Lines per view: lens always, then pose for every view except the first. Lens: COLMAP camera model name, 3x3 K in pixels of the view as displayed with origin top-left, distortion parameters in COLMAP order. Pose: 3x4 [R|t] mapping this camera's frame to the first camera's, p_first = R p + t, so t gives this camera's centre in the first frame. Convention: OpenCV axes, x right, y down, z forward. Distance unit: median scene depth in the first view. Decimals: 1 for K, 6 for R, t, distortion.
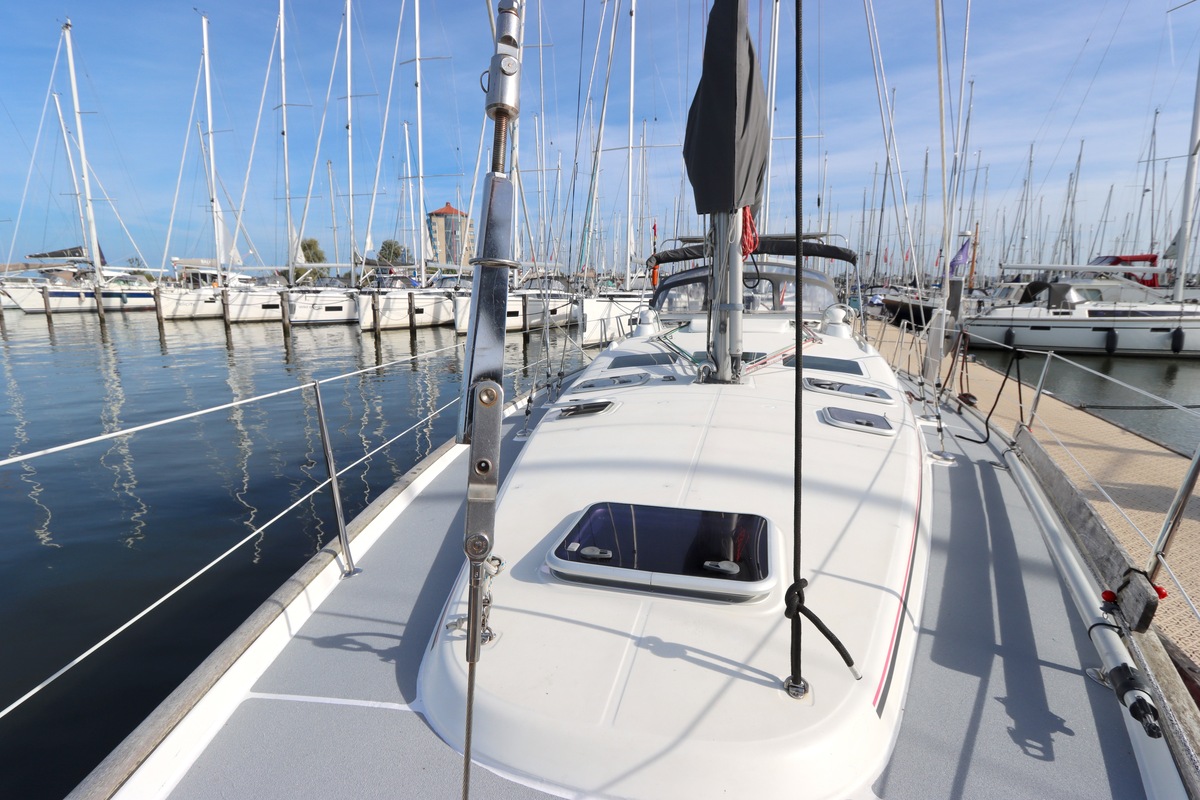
lens RADIAL K [[568.8, 0, 593.9], [0, 568.8, 392.5], [0, 0, 1]] dist [-0.019167, 0.002916]
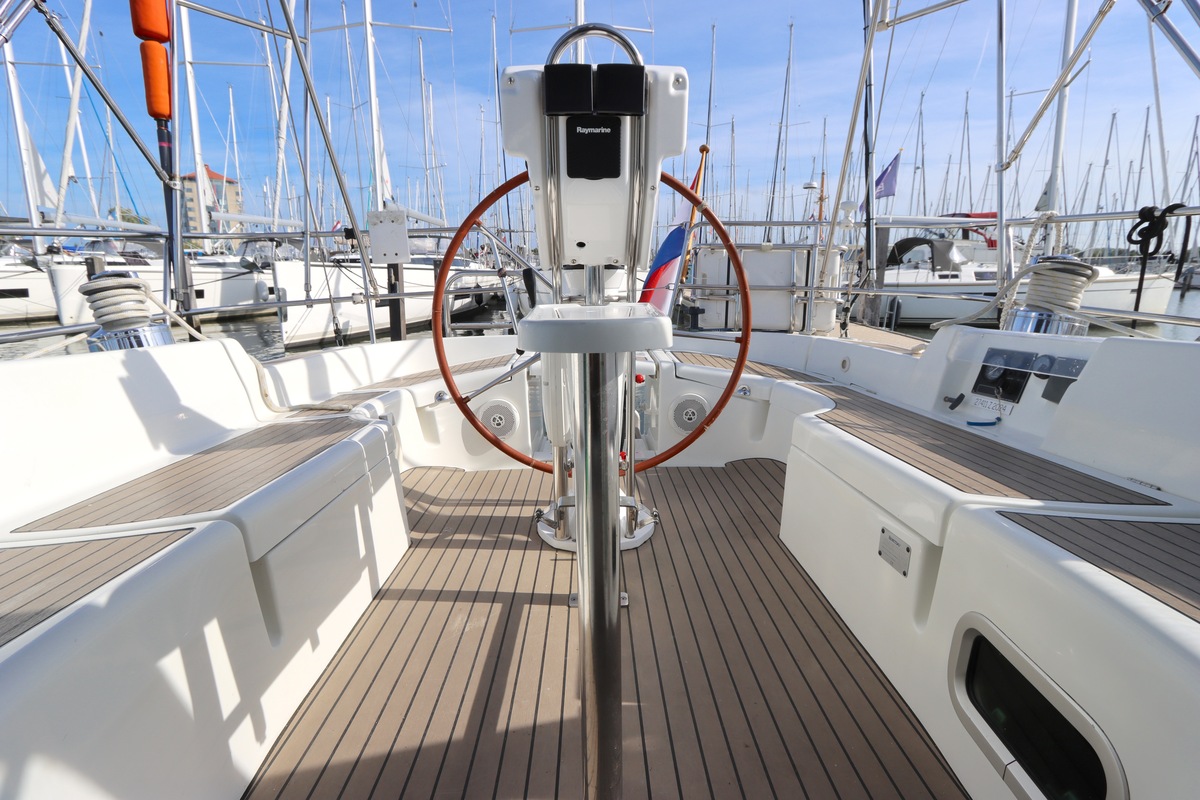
lens RADIAL K [[568.8, 0, 601.7], [0, 568.8, 394.0], [0, 0, 1]] dist [-0.019167, 0.002916]
pose [[0.947829, -0.075427, 0.309727, 0.103765], [0.063571, 0.996812, 0.048212, -0.044224], [-0.312377, -0.026007, 0.949602, 0.384527]]
